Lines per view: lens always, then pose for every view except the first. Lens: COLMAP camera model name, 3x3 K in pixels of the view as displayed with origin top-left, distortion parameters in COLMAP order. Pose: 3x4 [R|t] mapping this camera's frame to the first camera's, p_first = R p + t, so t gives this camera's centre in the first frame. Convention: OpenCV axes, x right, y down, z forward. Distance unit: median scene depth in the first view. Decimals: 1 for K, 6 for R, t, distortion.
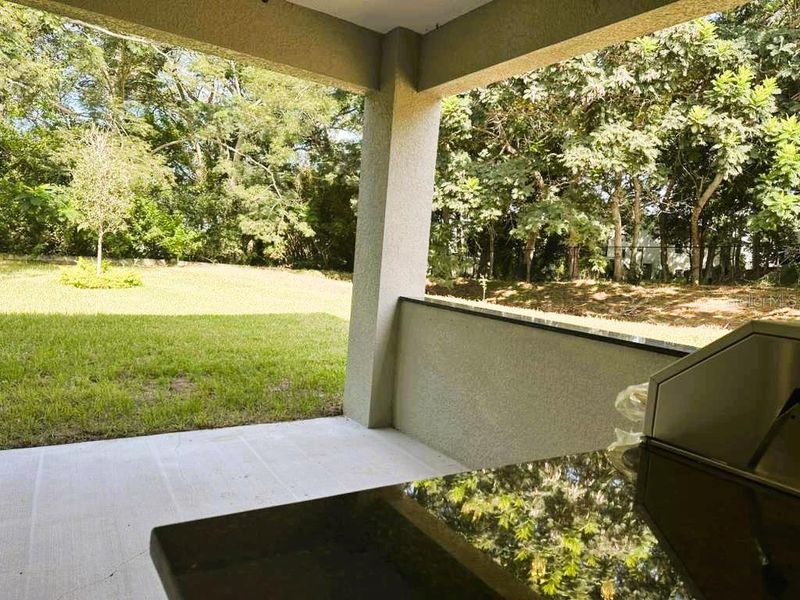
lens RADIAL K [[568.1, 0, 399.2], [0, 568.1, 299.9], [0, 0, 1]] dist [-0.003930, -0.000467]
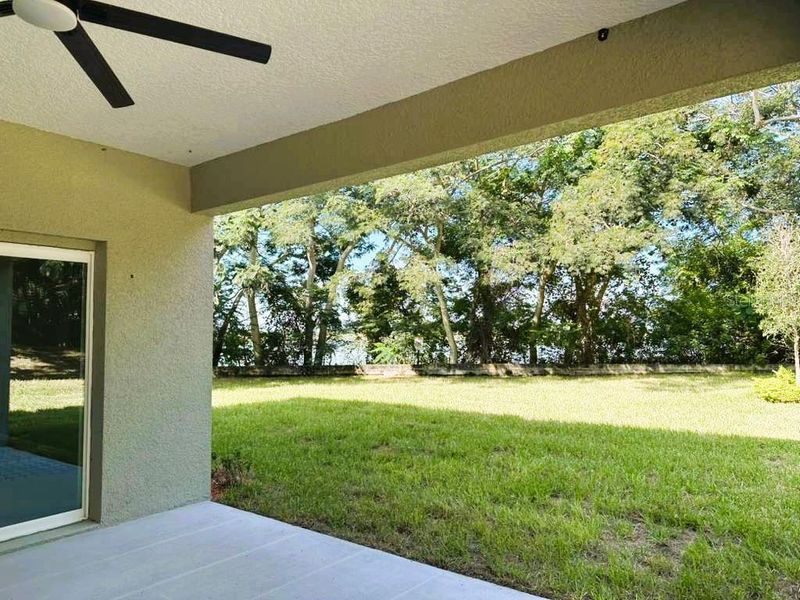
lens RADIAL K [[568.1, 0, 399.6], [0, 568.1, 299.8], [0, 0, 1]] dist [-0.003930, -0.000467]
pose [[0.323924, -0.145018, -0.934903, 0.101792], [-0.033020, 0.985847, -0.164361, -0.013673], [0.945507, 0.084111, 0.314551, 0.157429]]
